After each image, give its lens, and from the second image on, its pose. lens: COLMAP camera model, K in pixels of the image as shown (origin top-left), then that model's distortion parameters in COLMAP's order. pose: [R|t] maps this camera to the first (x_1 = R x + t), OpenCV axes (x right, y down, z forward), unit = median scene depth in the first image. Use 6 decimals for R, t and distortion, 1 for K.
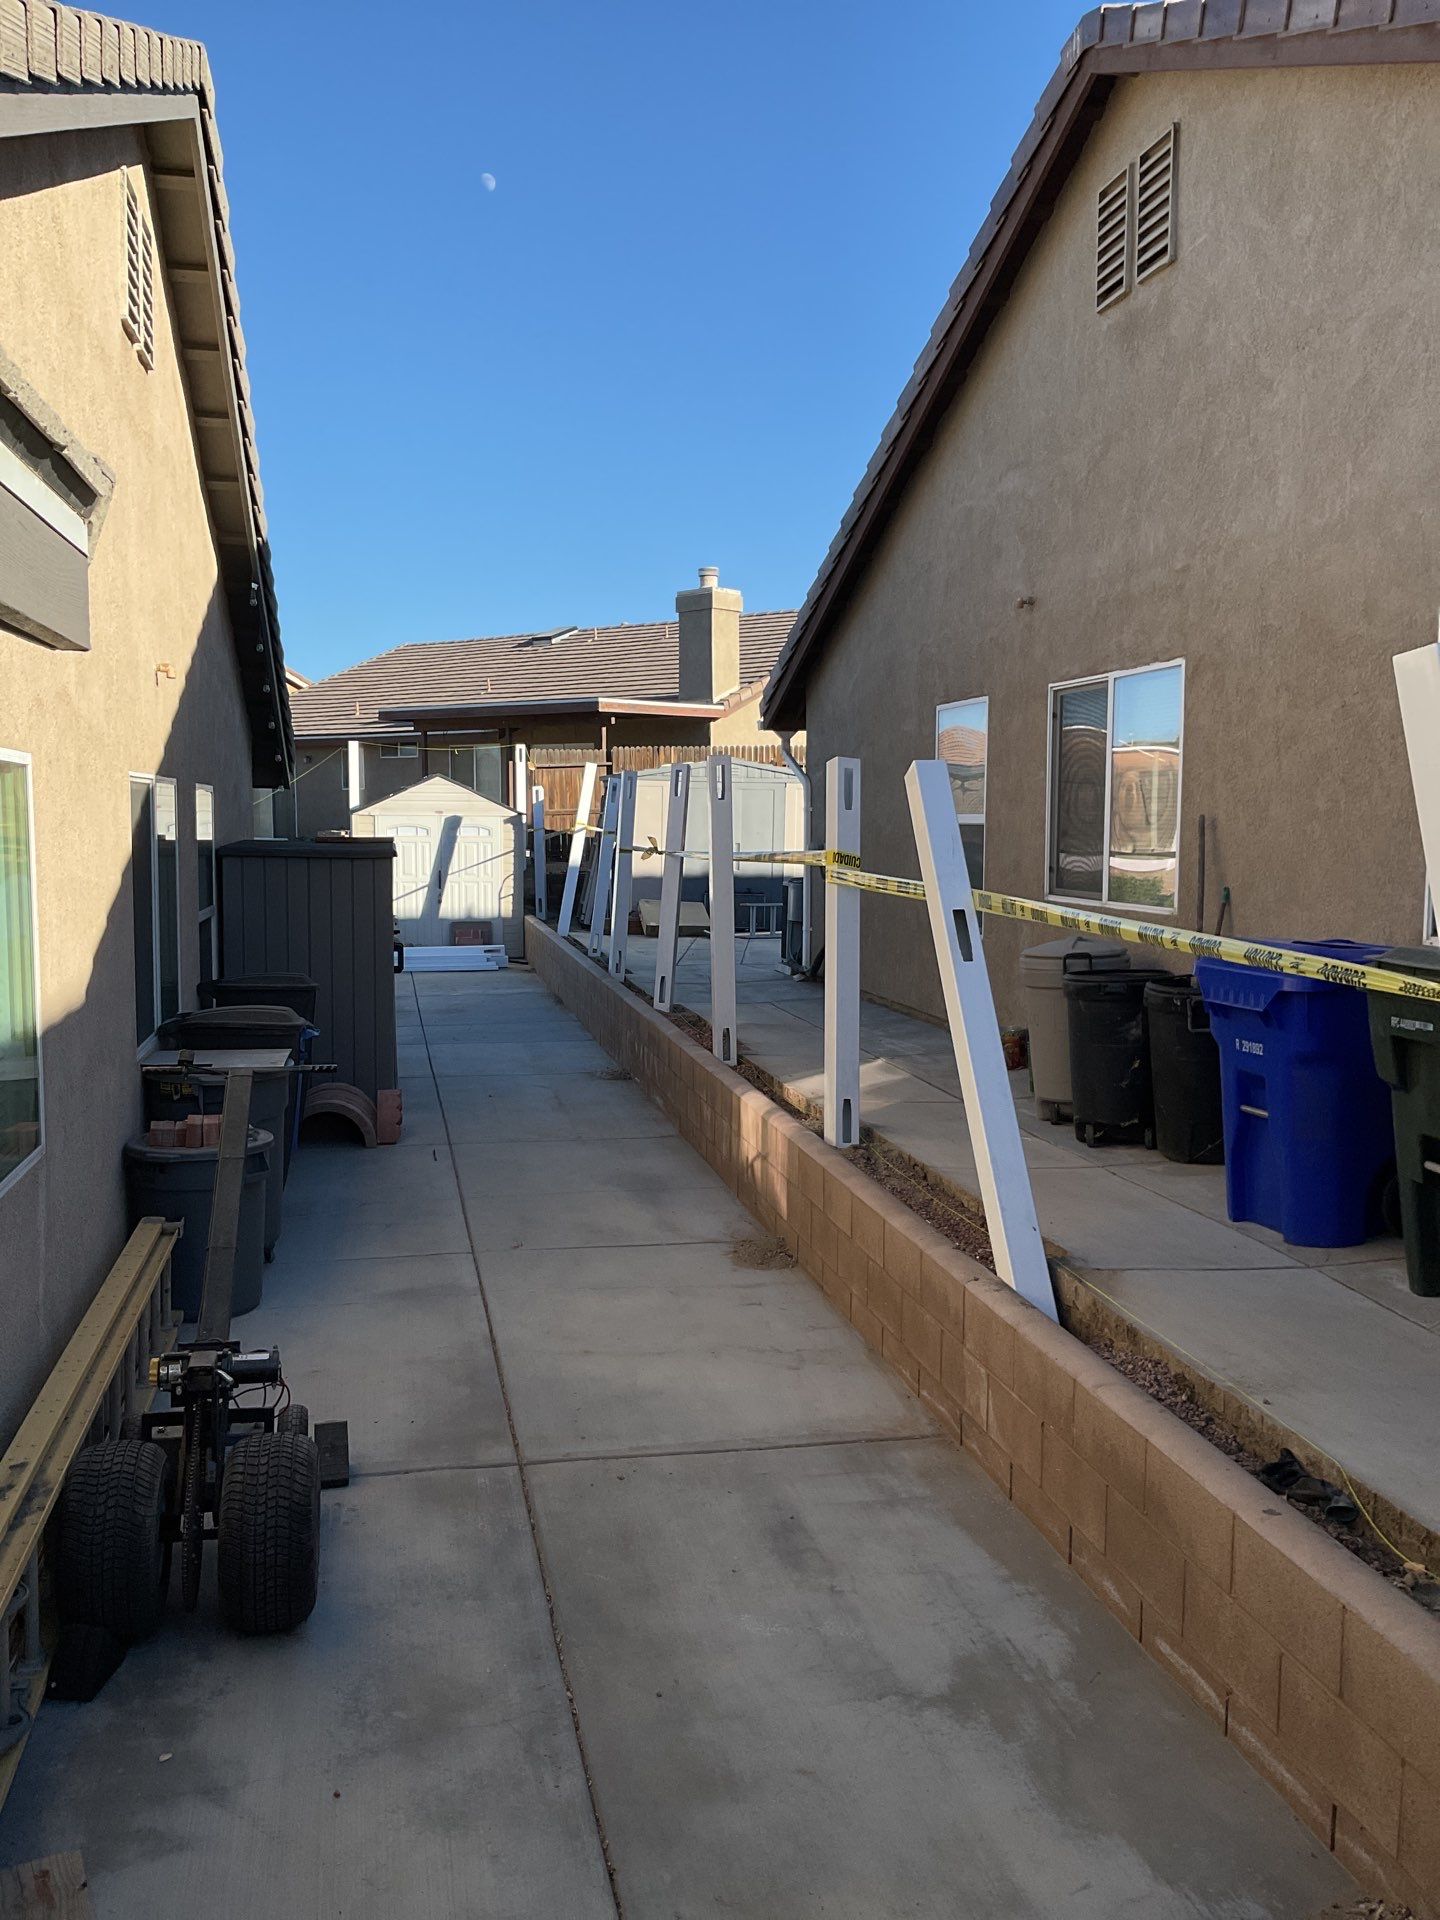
lens RADIAL K [[1595.5, 0, 720.0], [0, 1595.5, 960.0], [0, 0, 1]] dist [0.092894, -0.156795]
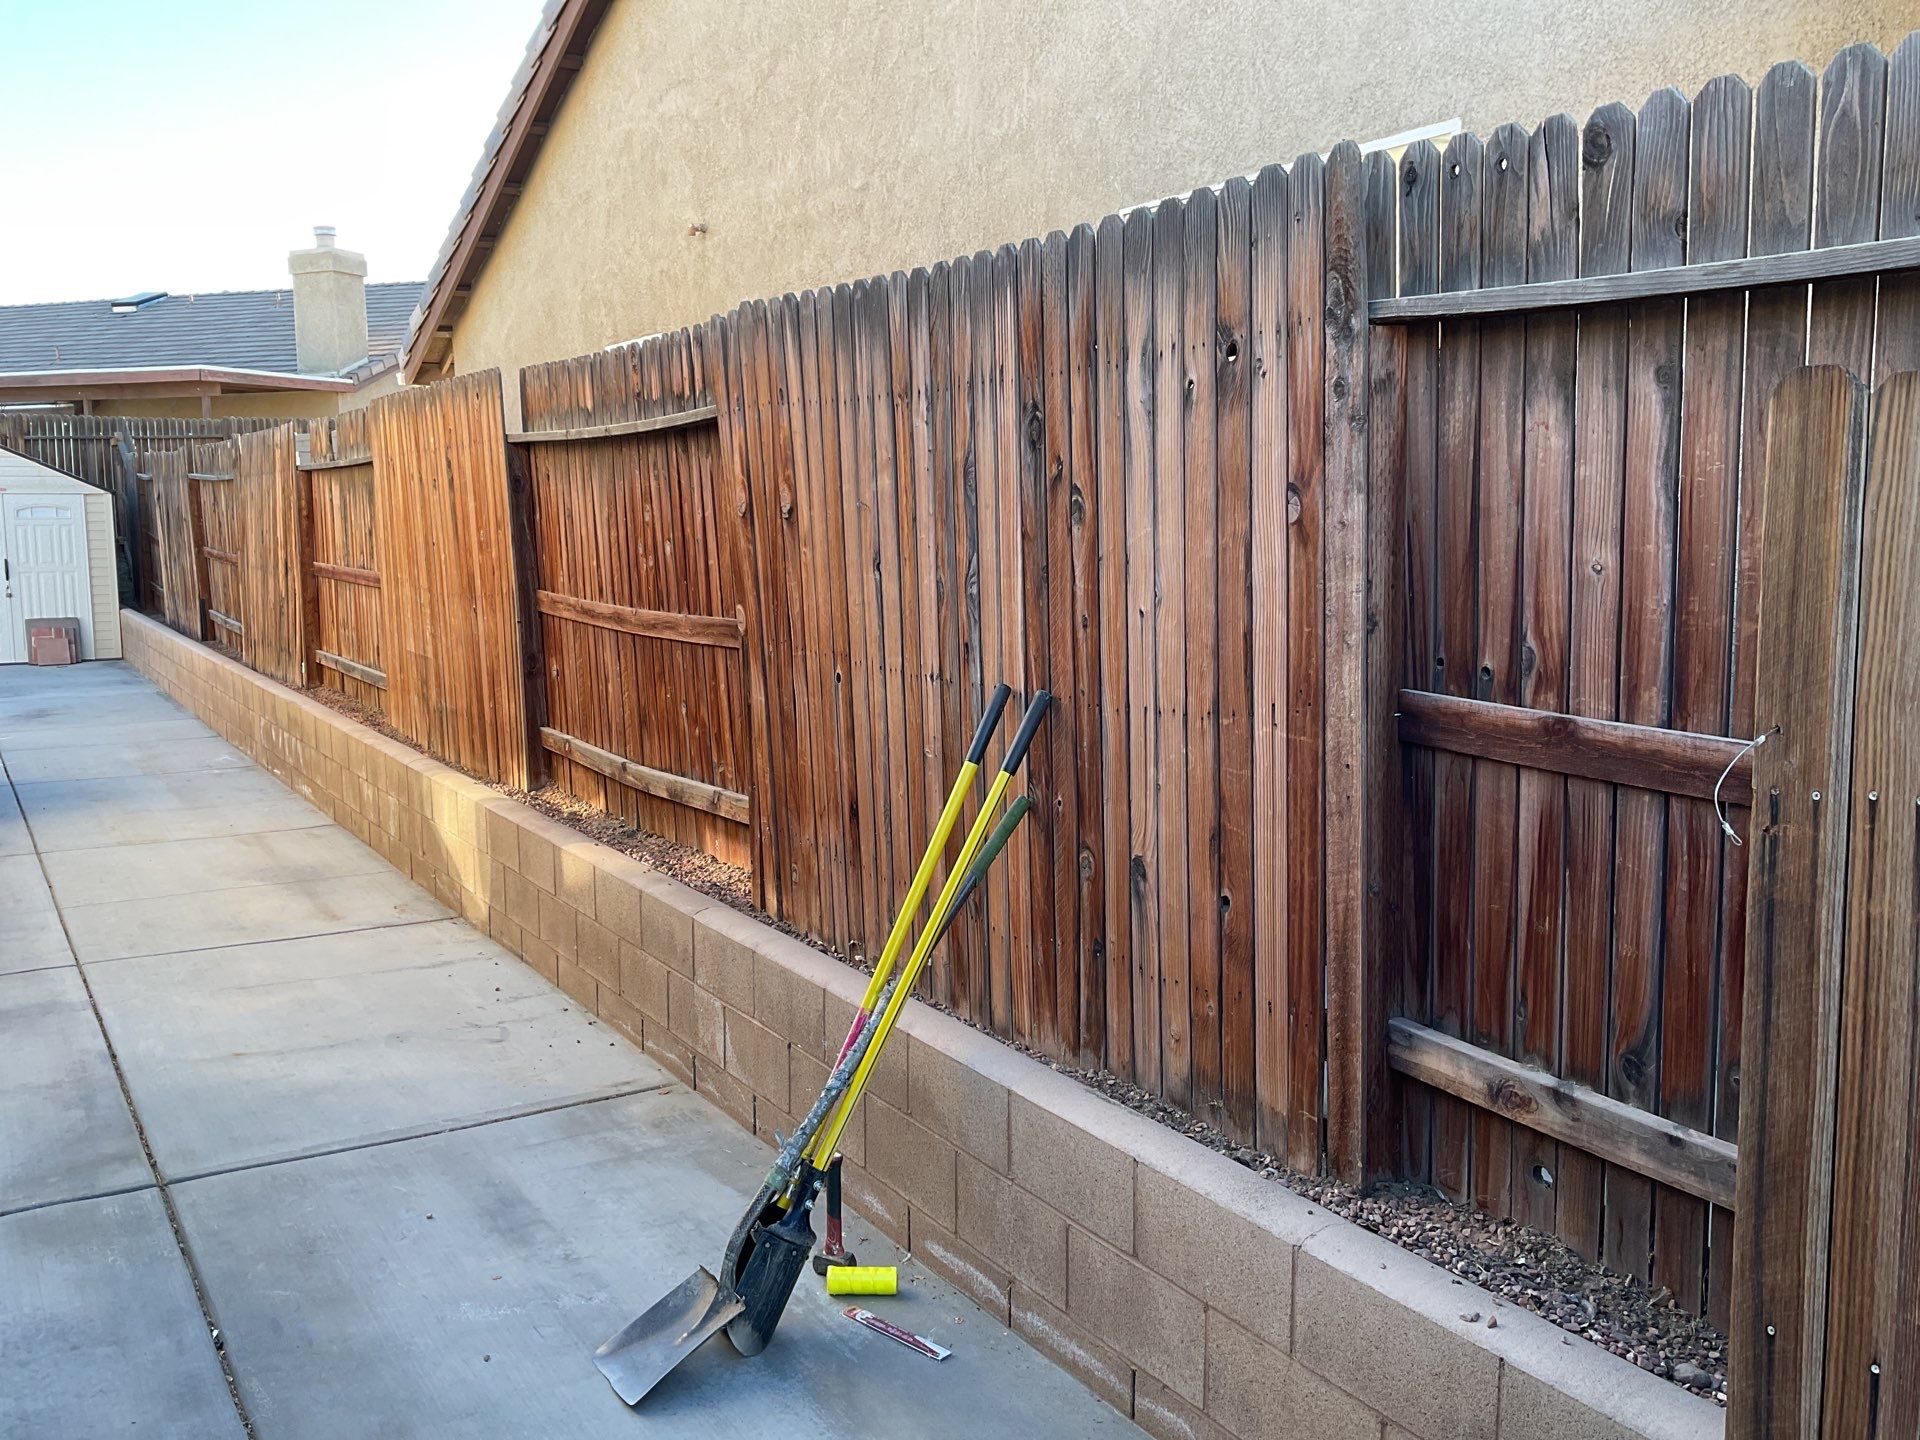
lens RADIAL K [[1595.5, 0, 960.0], [0, 1595.5, 720.0], [0, 0, 1]] dist [0.092894, -0.156795]
pose [[0.936439, -0.052742, 0.346843, -0.012009], [0.040664, 0.998289, 0.042013, 0.044586], [-0.348466, -0.025238, 0.936982, 0.071142]]
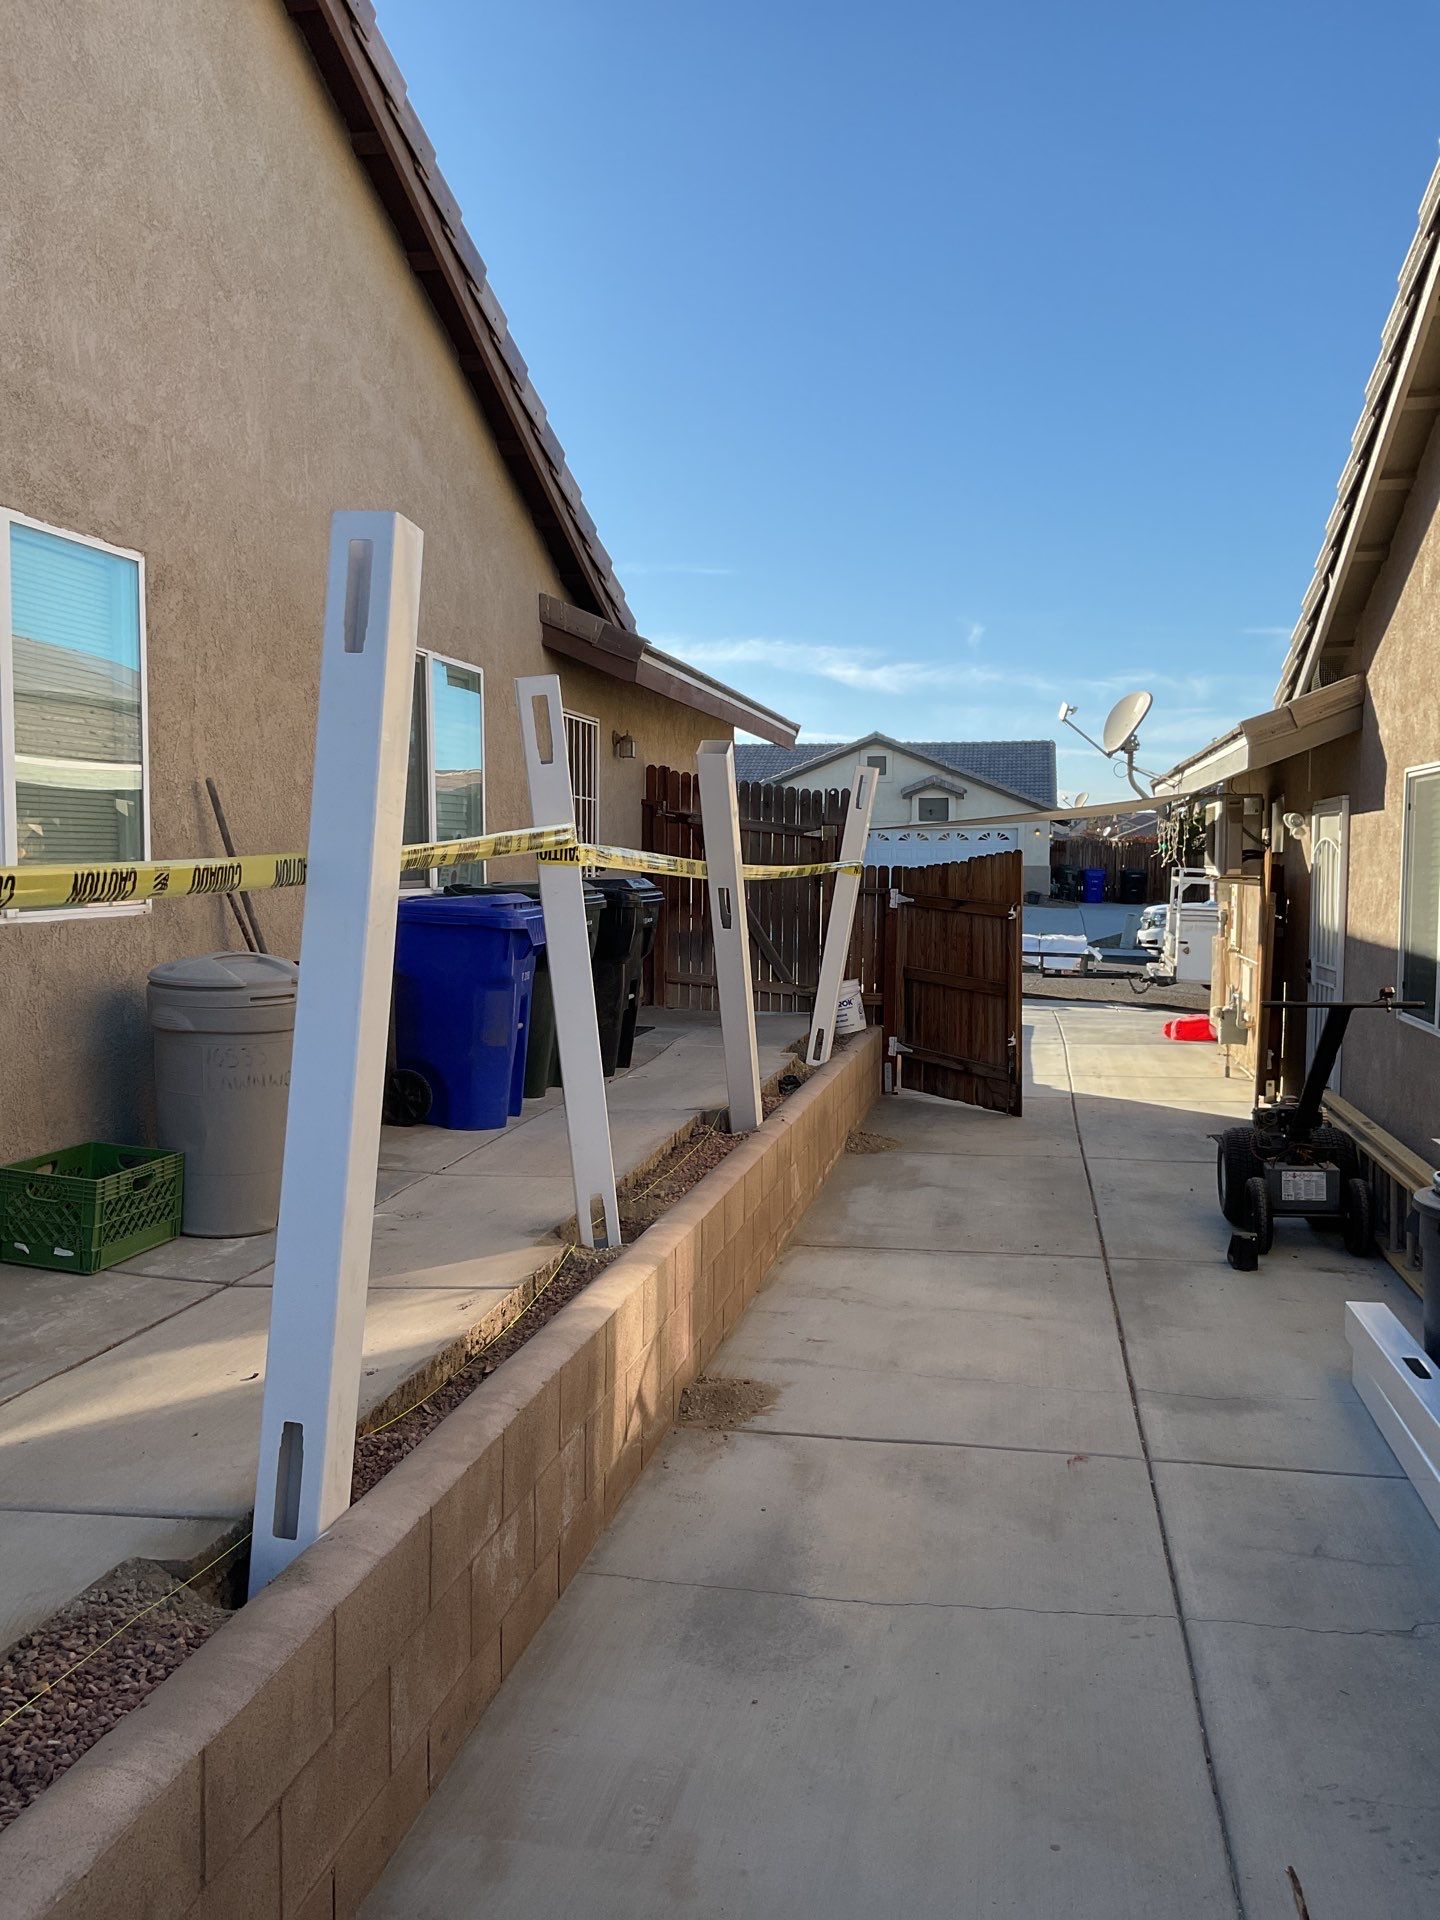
lens RADIAL K [[1595.5, 0, 720.0], [0, 1595.5, 960.0], [0, 0, 1]] dist [0.092894, -0.156795]
pose [[-0.922011, -0.031236, 0.385901, -0.263164], [0.028955, 0.988385, 0.149184, -0.123686], [-0.386079, 0.148723, -0.910398, 1.793206]]
